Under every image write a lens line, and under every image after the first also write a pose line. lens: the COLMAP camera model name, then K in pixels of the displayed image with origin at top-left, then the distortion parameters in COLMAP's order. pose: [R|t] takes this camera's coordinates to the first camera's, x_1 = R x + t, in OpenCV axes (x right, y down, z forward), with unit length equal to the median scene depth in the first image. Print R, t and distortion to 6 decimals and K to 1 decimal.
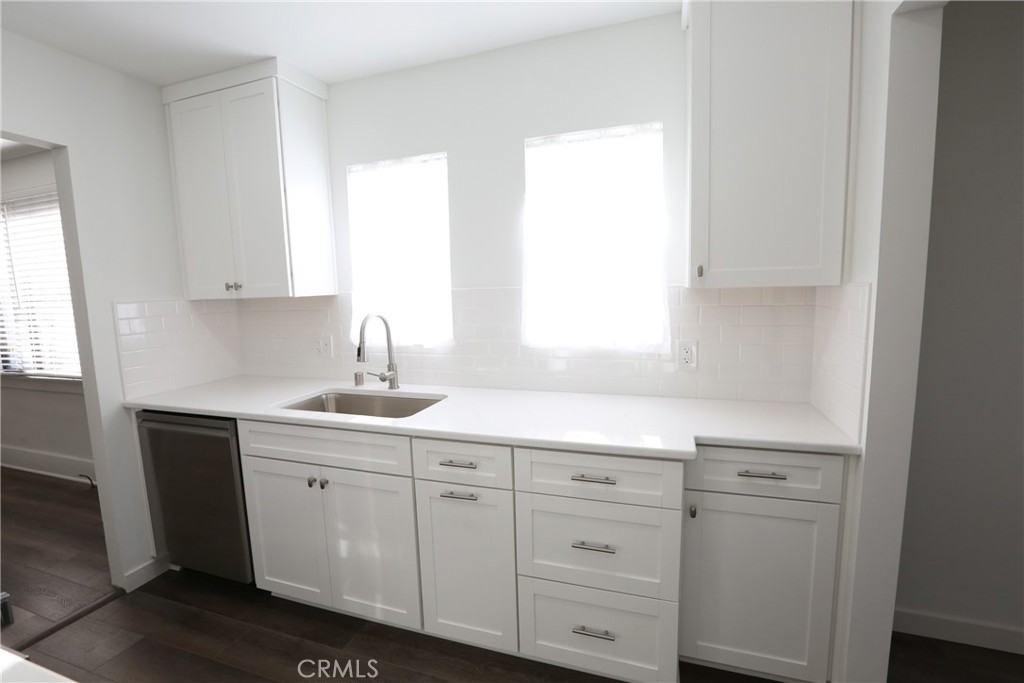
lens RADIAL K [[465.2, 0, 511.1], [0, 465.2, 341.0], [0, 0, 1]] dist [-0.018446, 0.004800]
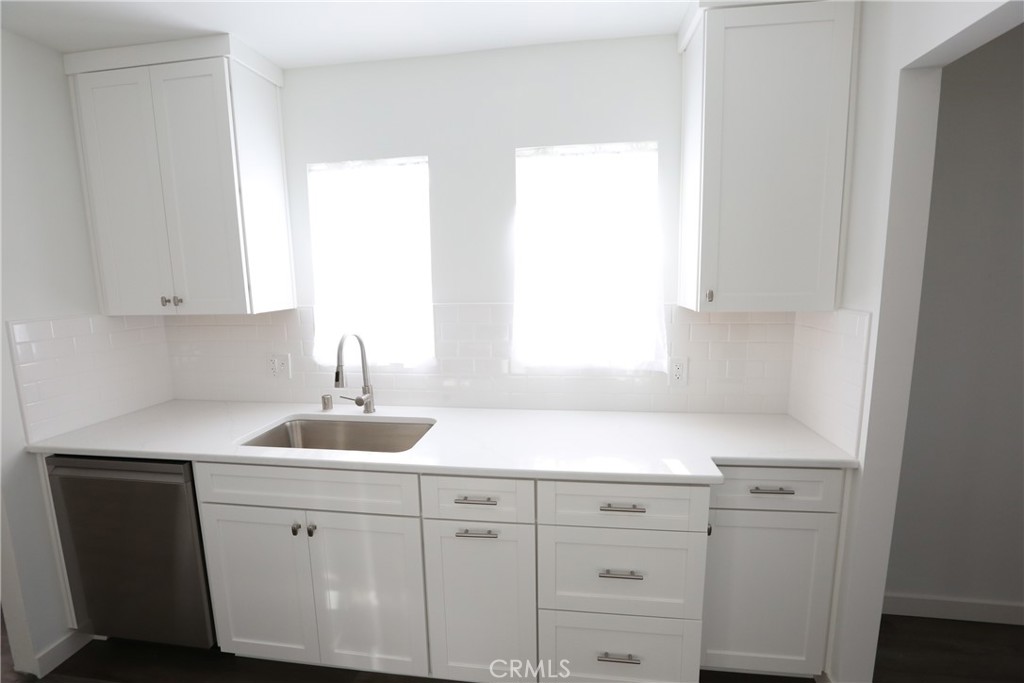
lens RADIAL K [[465.2, 0, 514.8], [0, 465.2, 343.1], [0, 0, 1]] dist [-0.018446, 0.004800]
pose [[0.981337, -0.018123, 0.191440, -0.168127], [0.014328, 0.999673, 0.021192, -0.057229], [-0.191762, -0.018053, 0.981275, 0.057602]]
